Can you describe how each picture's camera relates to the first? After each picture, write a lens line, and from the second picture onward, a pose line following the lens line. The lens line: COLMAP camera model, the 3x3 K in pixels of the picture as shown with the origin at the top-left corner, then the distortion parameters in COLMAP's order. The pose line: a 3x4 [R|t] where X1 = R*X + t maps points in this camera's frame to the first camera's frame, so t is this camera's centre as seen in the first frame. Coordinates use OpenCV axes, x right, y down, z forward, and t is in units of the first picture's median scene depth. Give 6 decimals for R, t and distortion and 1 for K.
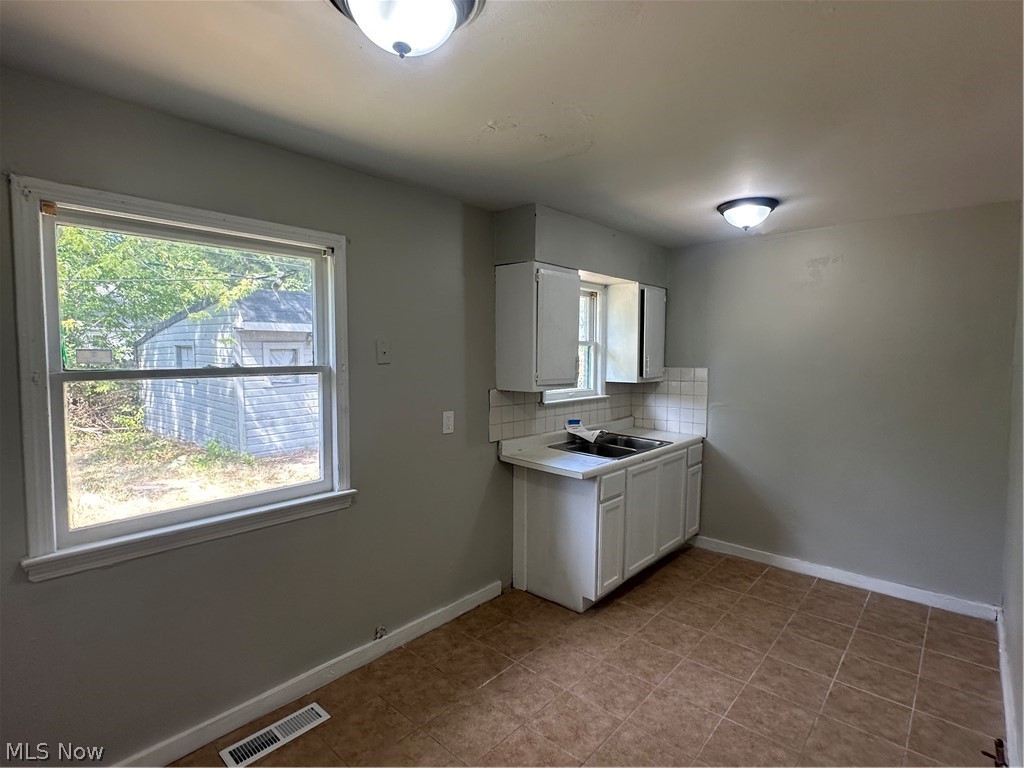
lens RADIAL K [[520.5, 0, 512.0], [0, 520.5, 384.0], [0, 0, 1]] dist [-0.003224, 0.000044]
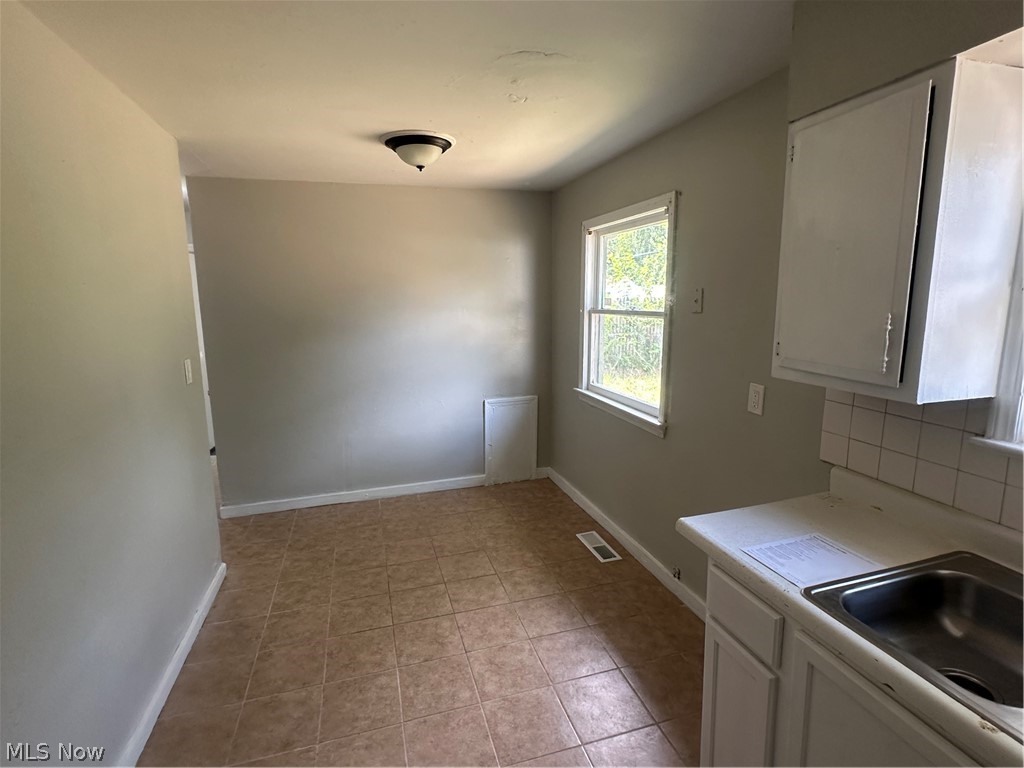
lens RADIAL K [[518.0, 0, 512.0], [0, 518.0, 384.0], [0, 0, 1]] dist [-0.003342, -0.000707]
pose [[-0.530876, 0.144593, -0.835023, 0.674308], [-0.044012, 0.979303, 0.197558, -0.076359], [0.846306, 0.141630, -0.513525, 1.106270]]
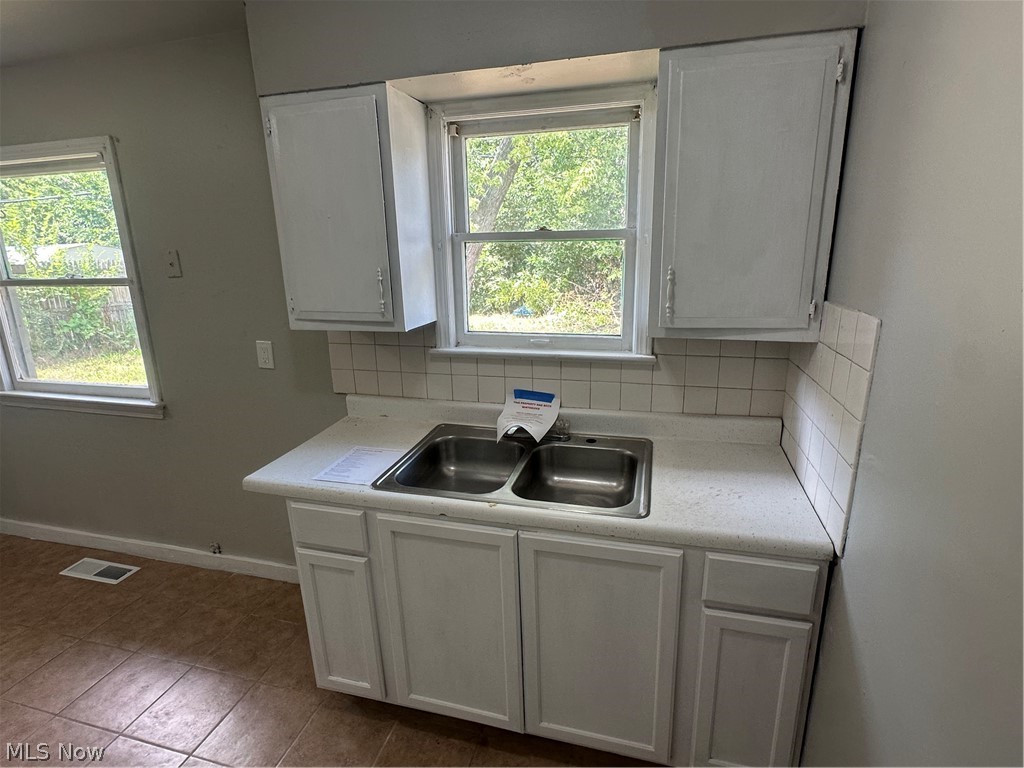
lens RADIAL K [[520.5, 0, 512.0], [0, 520.5, 384.0], [0, 0, 1]] dist [-0.003224, 0.000044]
pose [[0.438815, 0.219073, -0.871464, 0.743550], [-0.030114, 0.972866, 0.229400, -0.074815], [0.898073, -0.074421, 0.433505, 1.016527]]
